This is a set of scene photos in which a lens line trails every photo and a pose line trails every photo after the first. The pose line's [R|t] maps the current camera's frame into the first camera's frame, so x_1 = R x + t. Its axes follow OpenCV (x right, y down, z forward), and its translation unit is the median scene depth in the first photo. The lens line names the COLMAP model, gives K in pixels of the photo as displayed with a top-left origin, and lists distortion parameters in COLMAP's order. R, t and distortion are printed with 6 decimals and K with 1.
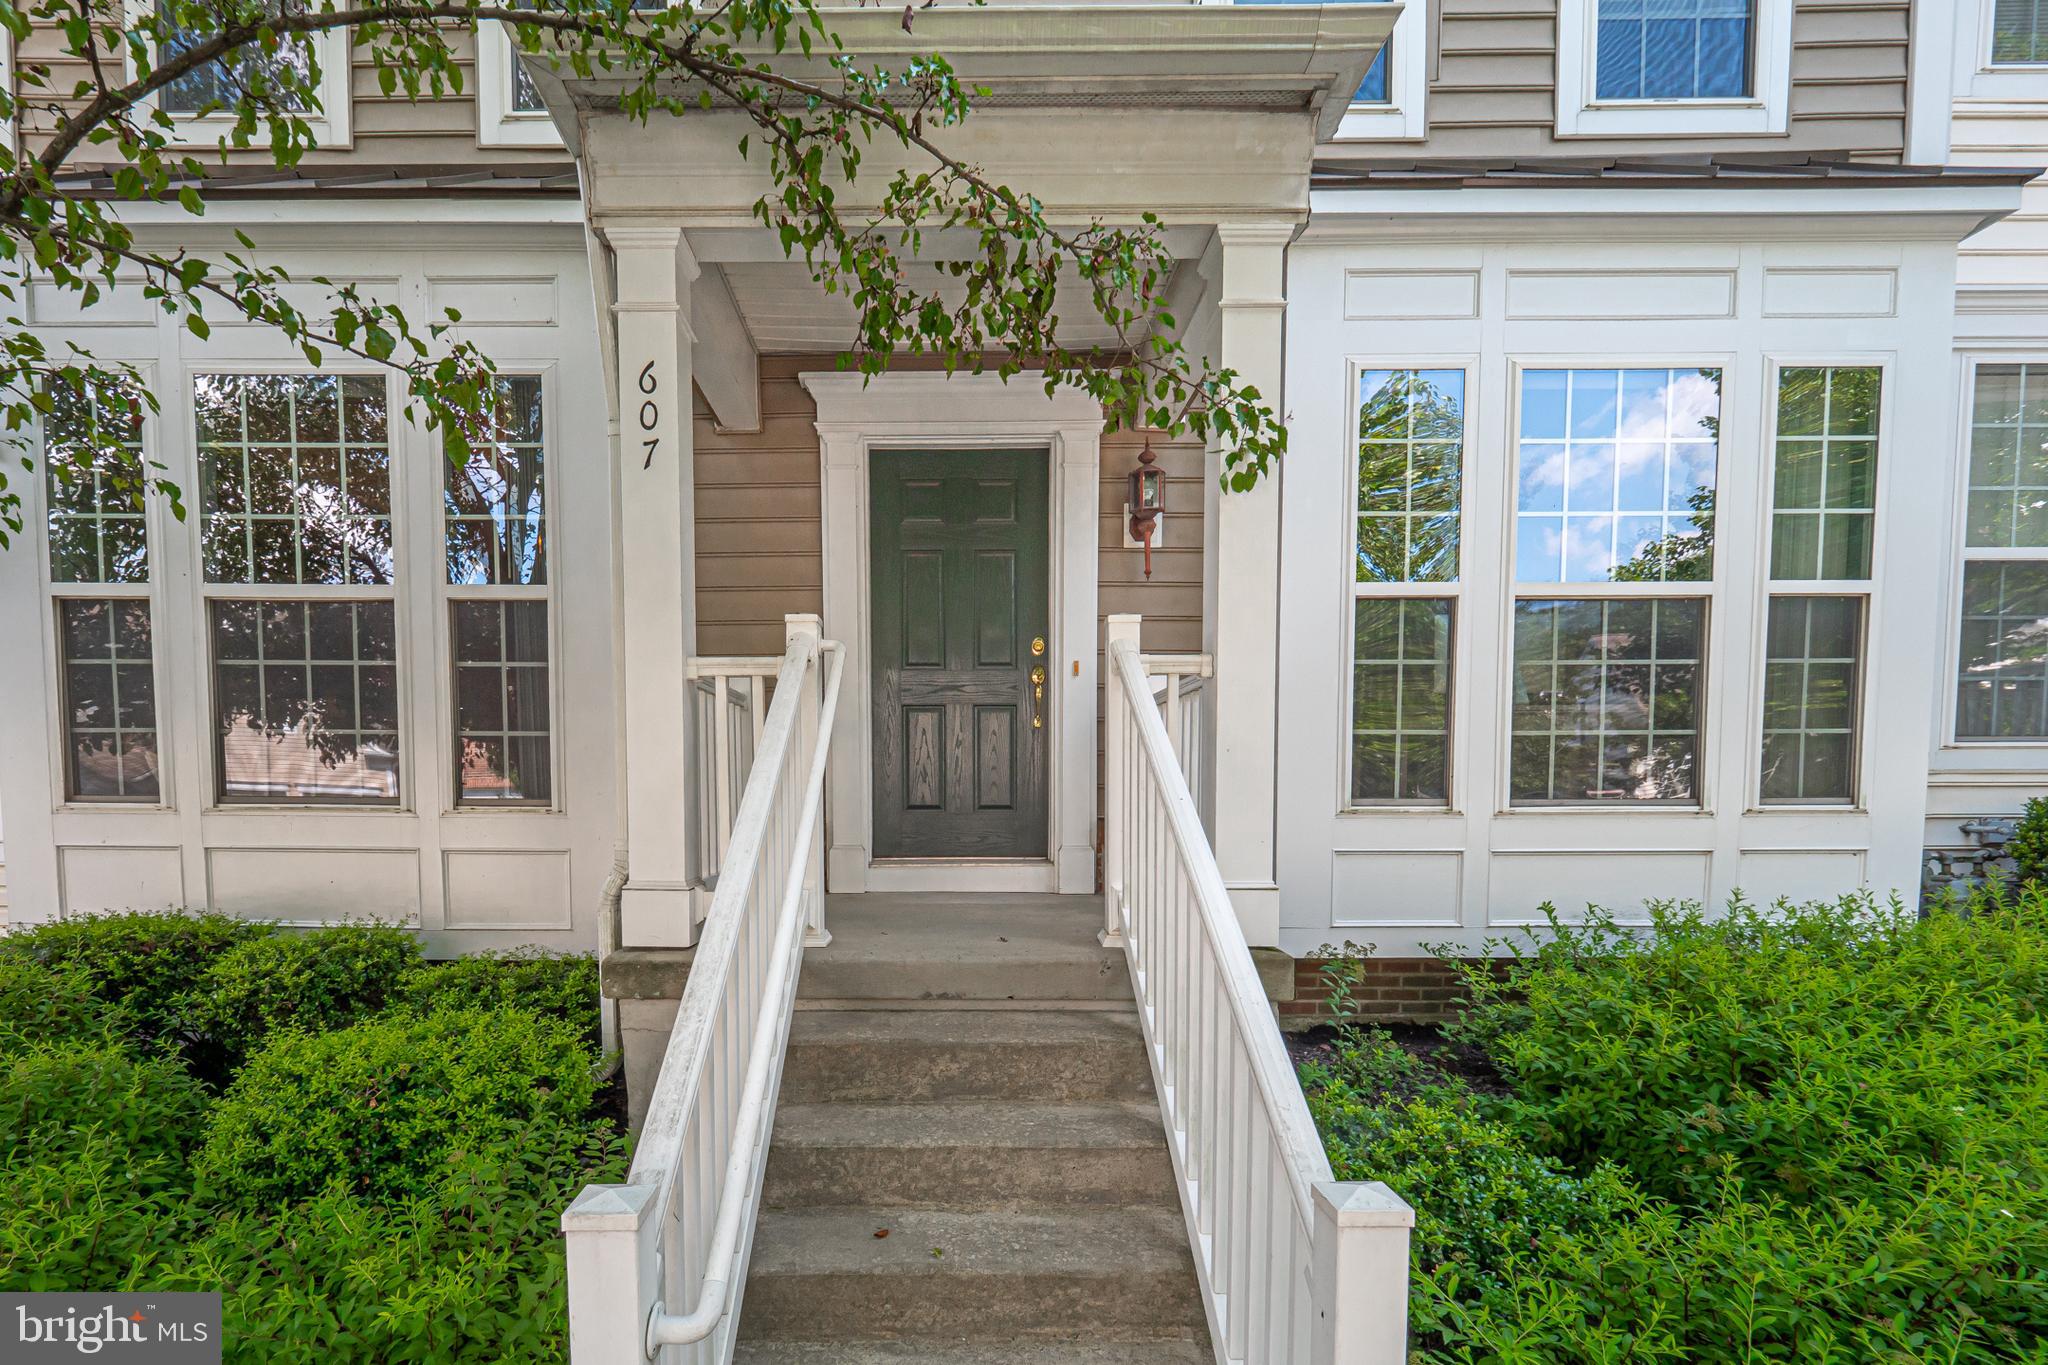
lens RADIAL K [[920.3, 0, 1024.6], [0, 920.3, 858.9], [0, 0, 1]] dist [0.011421, -0.009120]
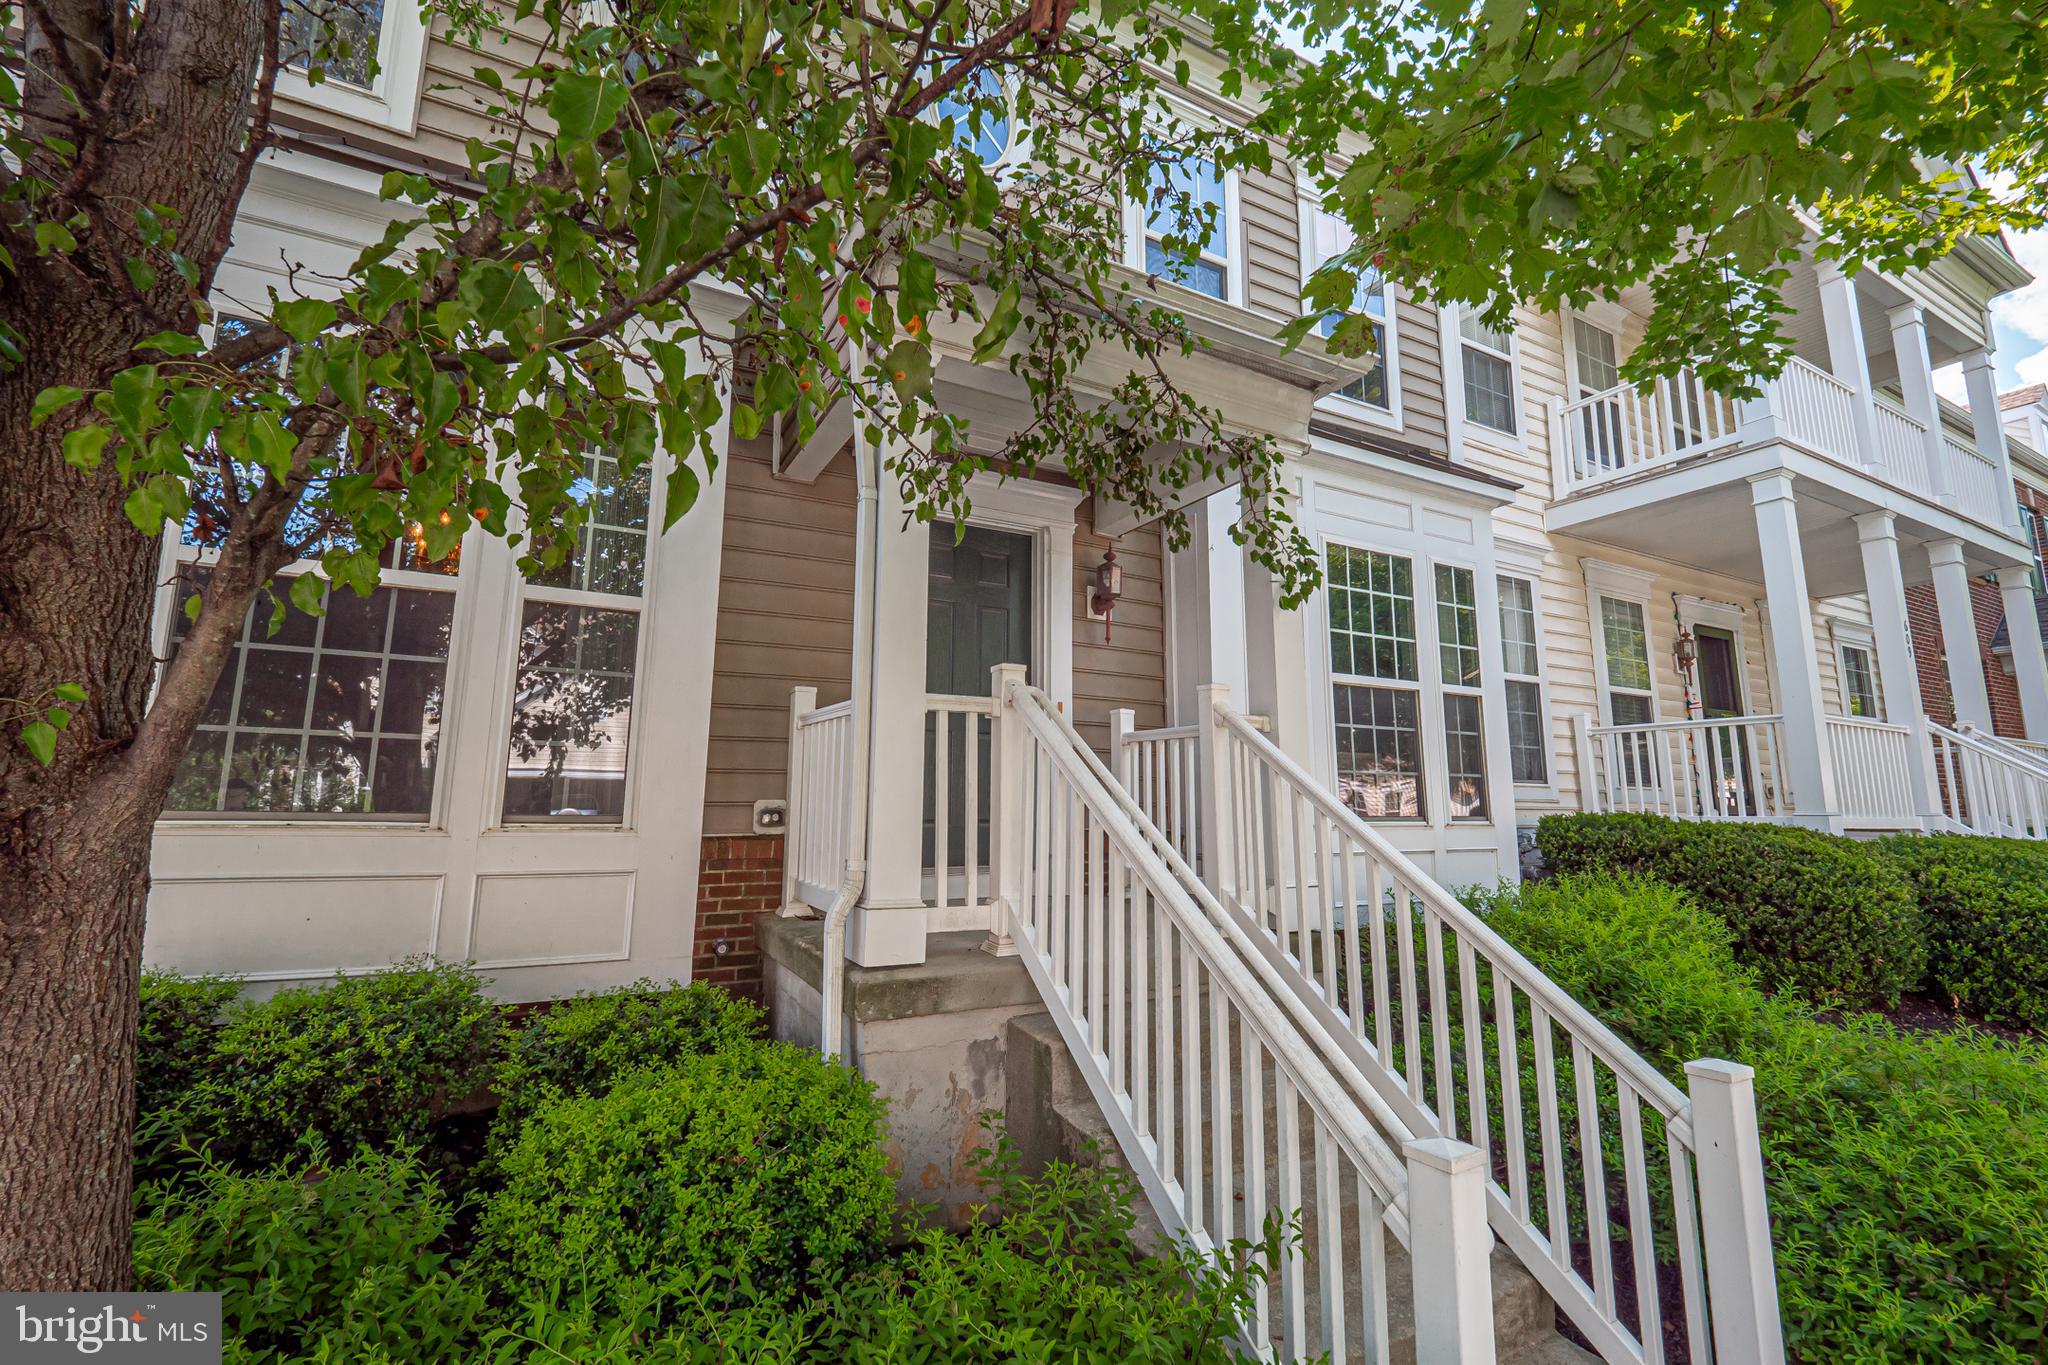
lens RADIAL K [[863.6, 0, 1017.5], [0, 863.6, 669.3], [0, 0, 1]] dist [-0.016362, -0.000100]
pose [[0.880542, 0.081941, 0.466832, -0.598888], [0.022440, 0.976630, -0.213751, -0.014504], [-0.473437, 0.198693, 0.858125, 0.030845]]
